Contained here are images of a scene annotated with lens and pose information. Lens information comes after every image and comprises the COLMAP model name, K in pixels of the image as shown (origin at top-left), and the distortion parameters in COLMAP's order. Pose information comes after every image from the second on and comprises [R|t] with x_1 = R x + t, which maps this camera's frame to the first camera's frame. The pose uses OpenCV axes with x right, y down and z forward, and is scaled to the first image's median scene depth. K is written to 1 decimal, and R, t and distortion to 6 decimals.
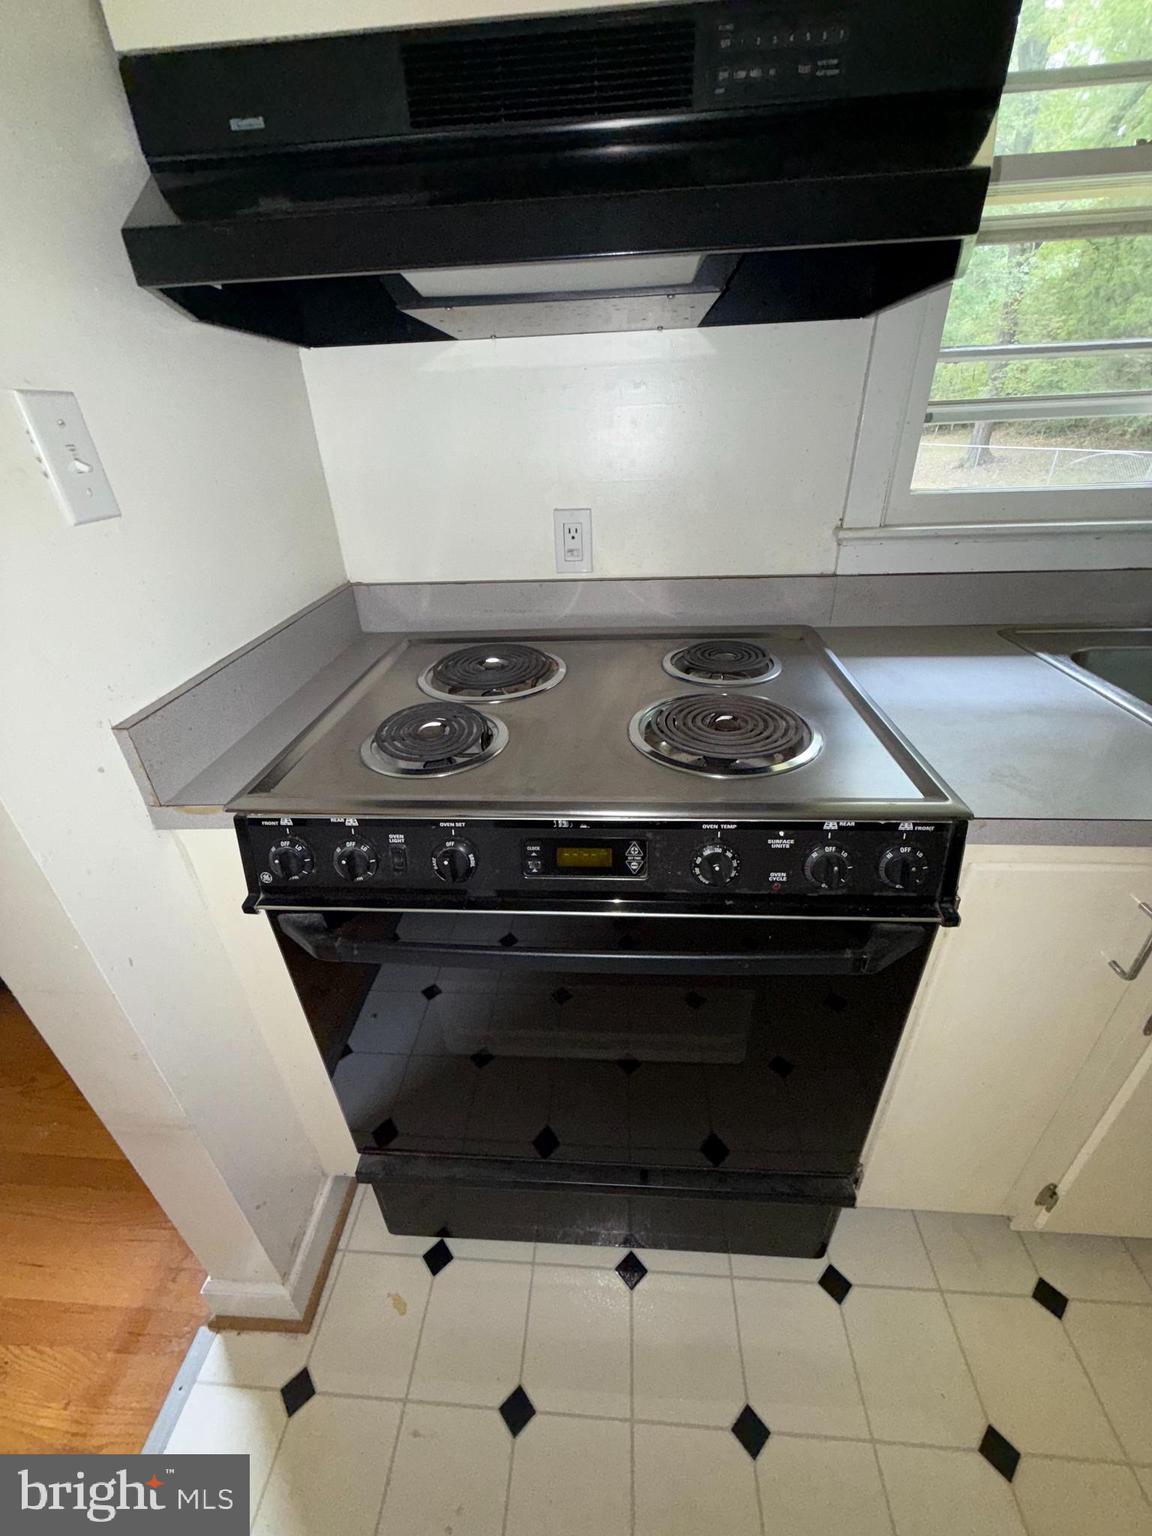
lens RADIAL K [[609.7, 0, 576.0], [0, 609.7, 768.0], [0, 0, 1]] dist [0.000223, 0.000568]
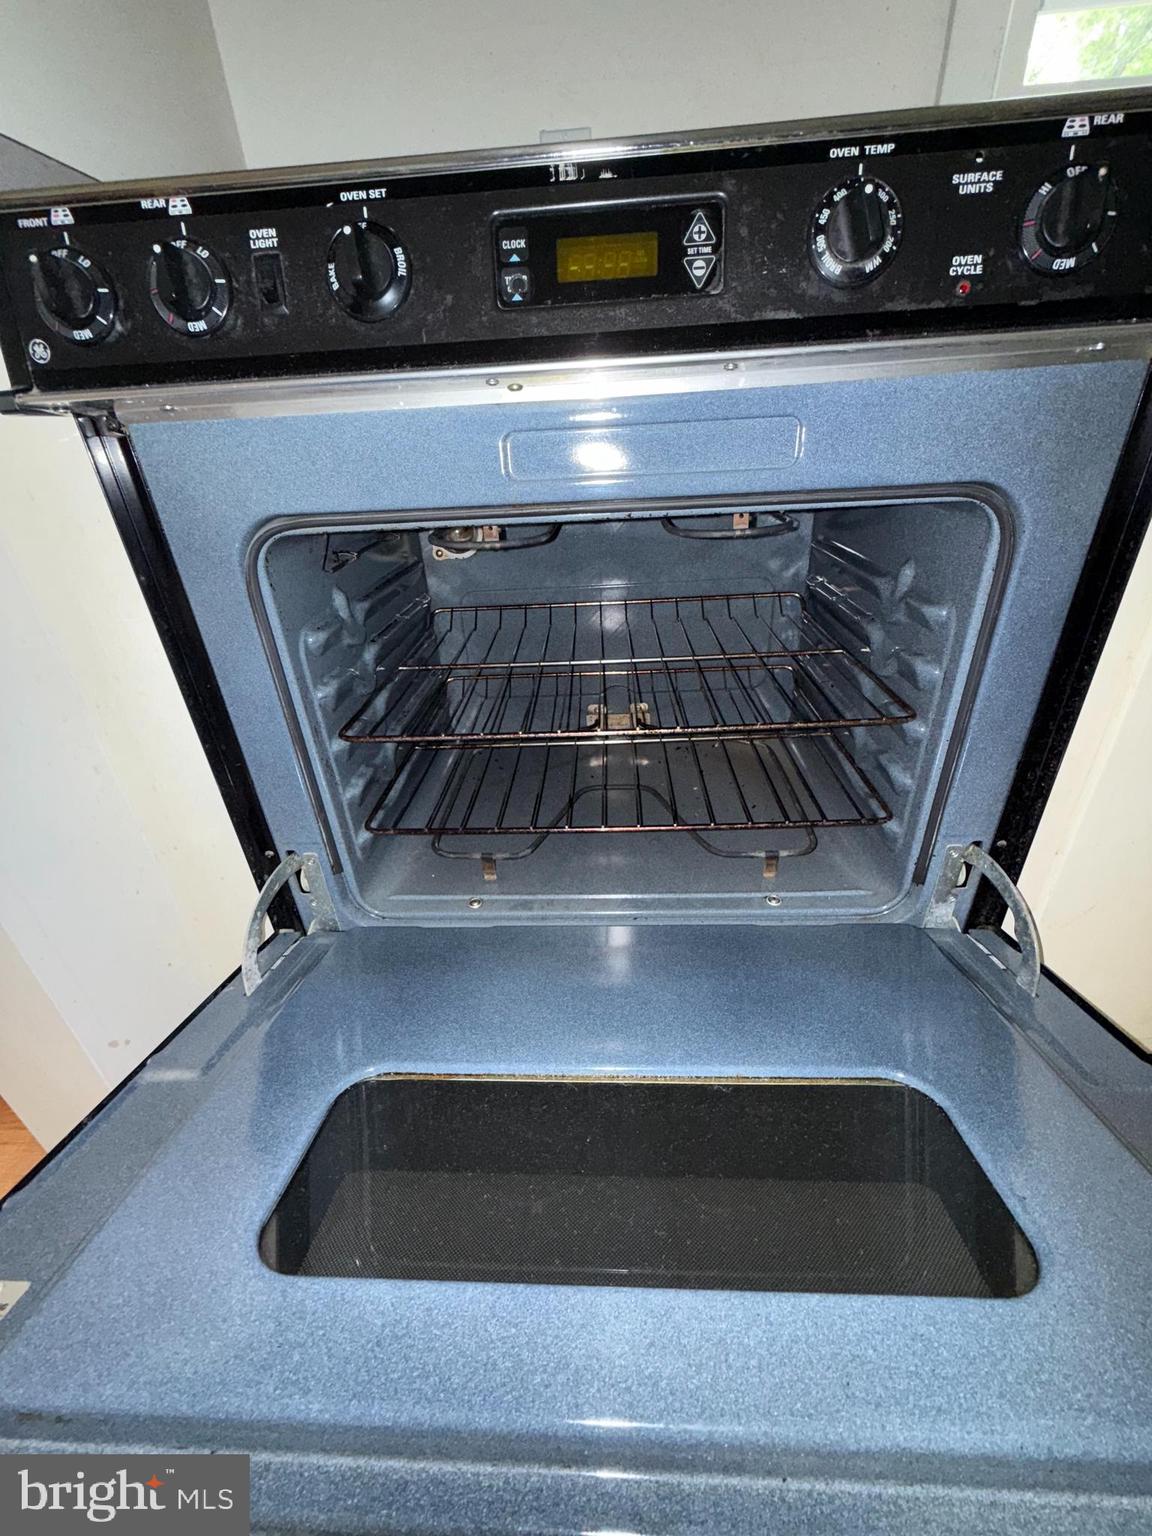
lens RADIAL K [[609.7, 0, 576.0], [0, 609.7, 768.0], [0, 0, 1]] dist [0.000223, 0.000568]
pose [[0.999695, -0.020478, 0.013801, -0.031551], [0.020678, 0.999681, -0.014480, 0.617544], [-0.013500, 0.014761, 0.999800, 0.464417]]
